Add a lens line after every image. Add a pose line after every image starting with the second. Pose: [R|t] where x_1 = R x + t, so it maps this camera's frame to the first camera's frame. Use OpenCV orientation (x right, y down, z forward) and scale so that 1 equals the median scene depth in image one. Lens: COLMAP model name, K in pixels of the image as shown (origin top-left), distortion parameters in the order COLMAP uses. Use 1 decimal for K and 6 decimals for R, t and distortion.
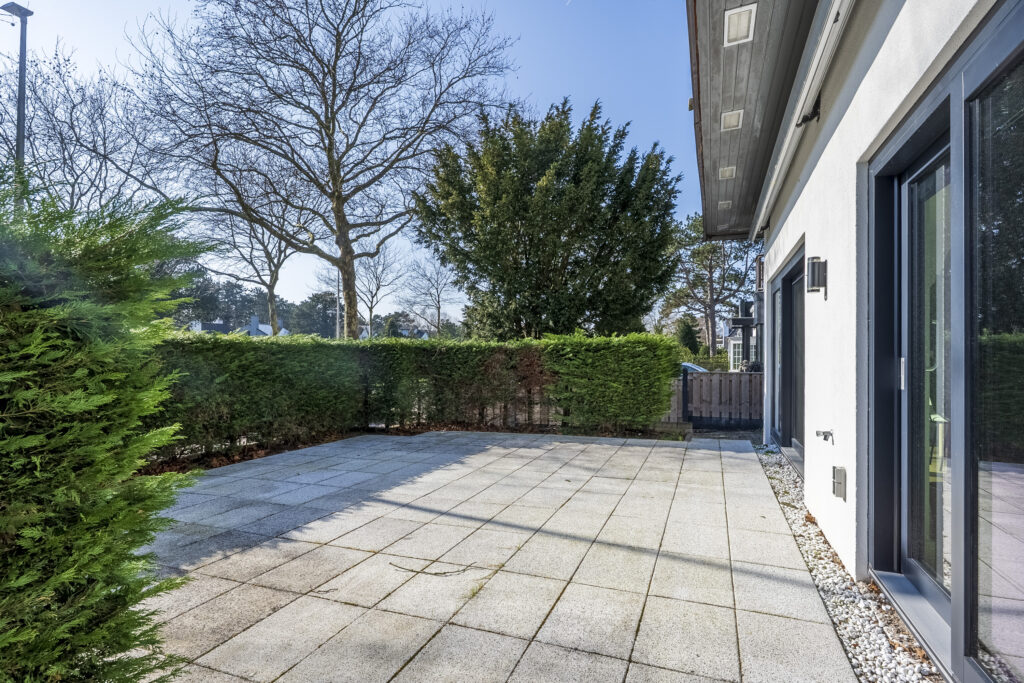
lens RADIAL K [[504.4, 0, 513.6], [0, 504.4, 345.8], [0, 0, 1]] dist [-0.005333, 0.002418]
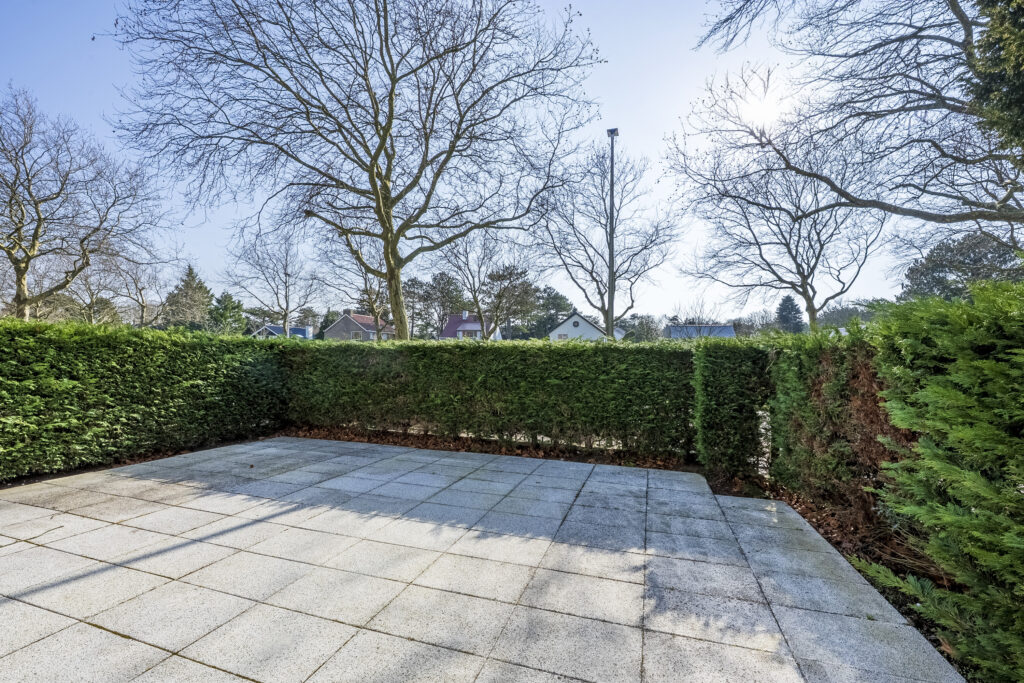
lens RADIAL K [[435.5, 0, 512.4], [0, 435.5, 345.3], [0, 0, 1]] dist [0.001209, 0.000198]
pose [[0.038220, -0.019153, -0.999086, 0.637396], [0.012390, 0.999749, -0.018692, 0.015762], [0.999193, -0.011665, 0.038447, 1.510086]]
